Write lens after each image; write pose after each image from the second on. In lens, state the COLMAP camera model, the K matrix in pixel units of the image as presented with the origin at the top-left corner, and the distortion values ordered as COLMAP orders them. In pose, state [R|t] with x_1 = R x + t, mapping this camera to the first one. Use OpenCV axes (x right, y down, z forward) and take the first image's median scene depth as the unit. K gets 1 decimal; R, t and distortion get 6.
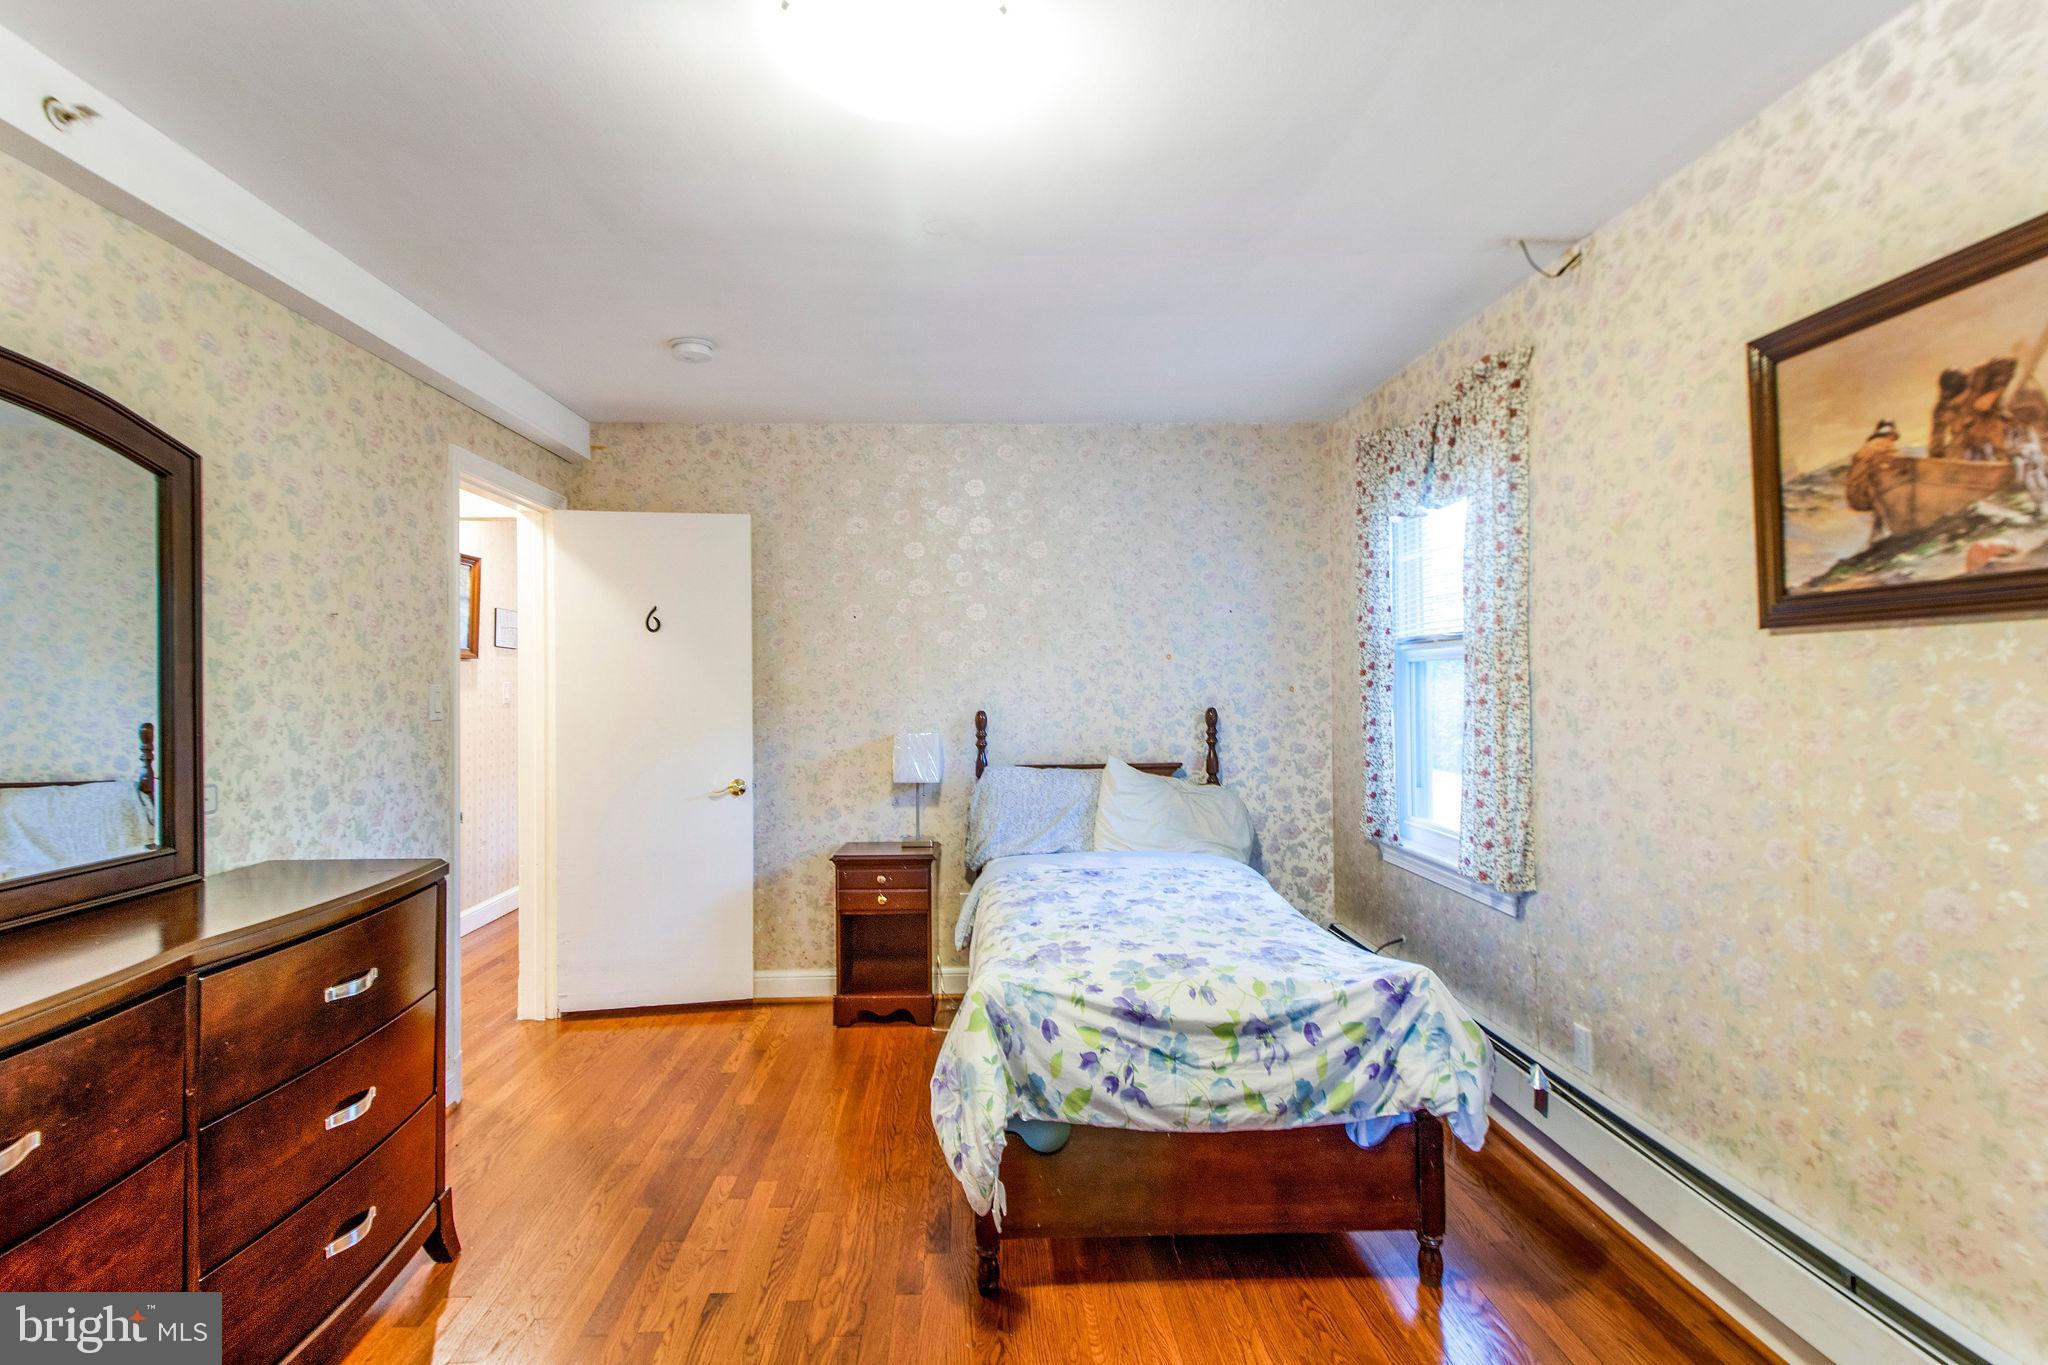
lens RADIAL K [[980.3, 0, 1015.6], [0, 980.3, 671.7], [0, 0, 1]] dist [0.019066, -0.015881]
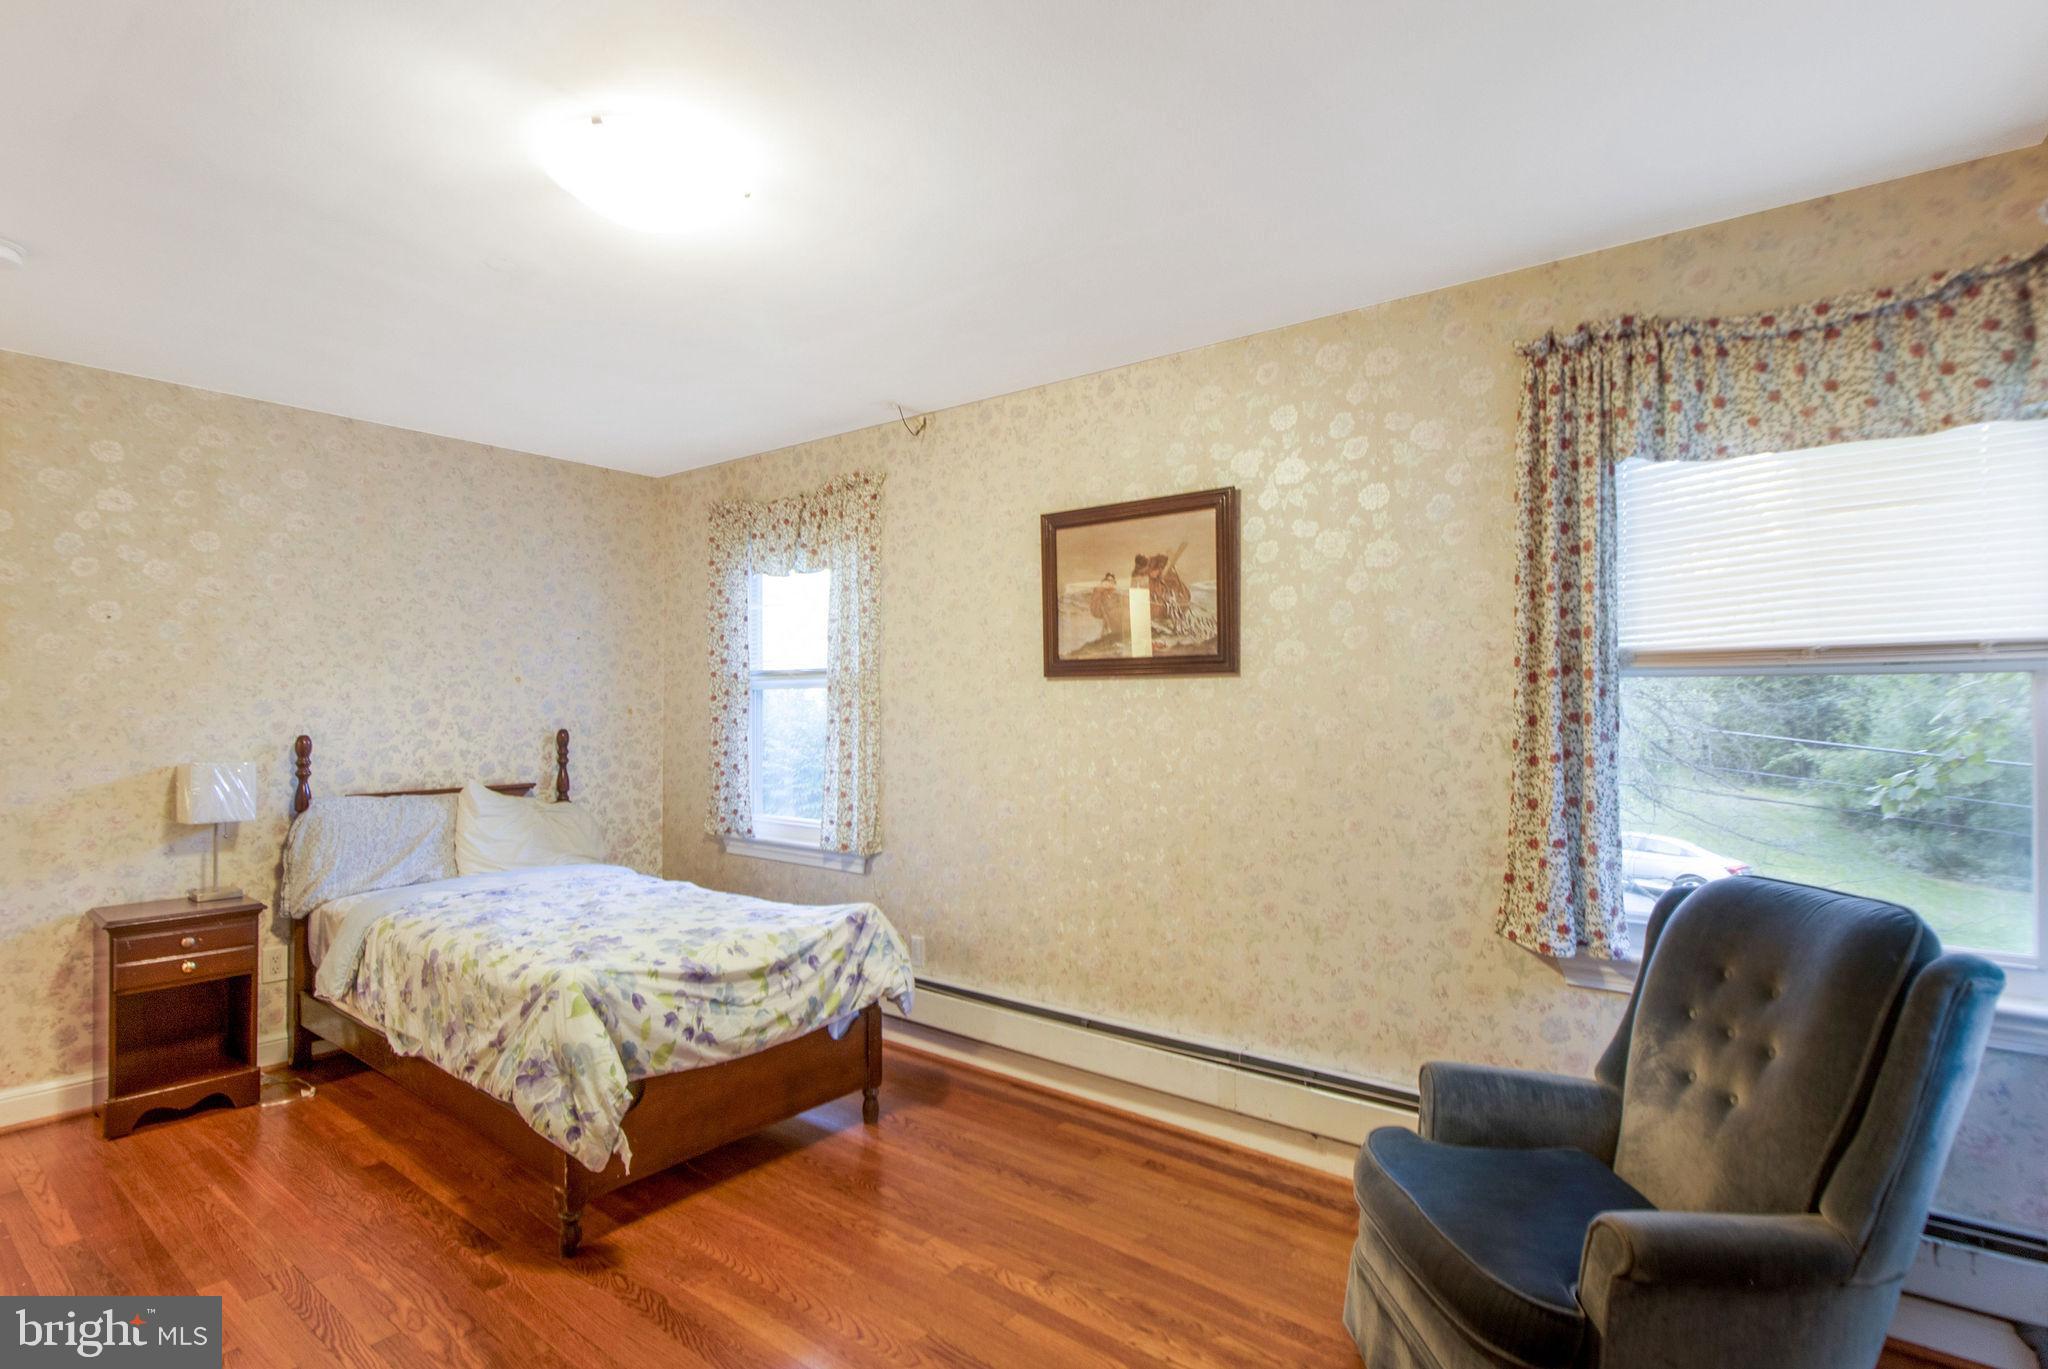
lens RADIAL K [[996.0, 0, 991.9], [0, 996.0, 688.7], [0, 0, 1]] dist [0.001478, 0.000173]
pose [[0.656482, 0.021182, 0.754044, -0.574893], [-0.014840, 0.999775, -0.015165, 0.005234], [-0.754195, -0.001234, 0.656649, -0.090459]]
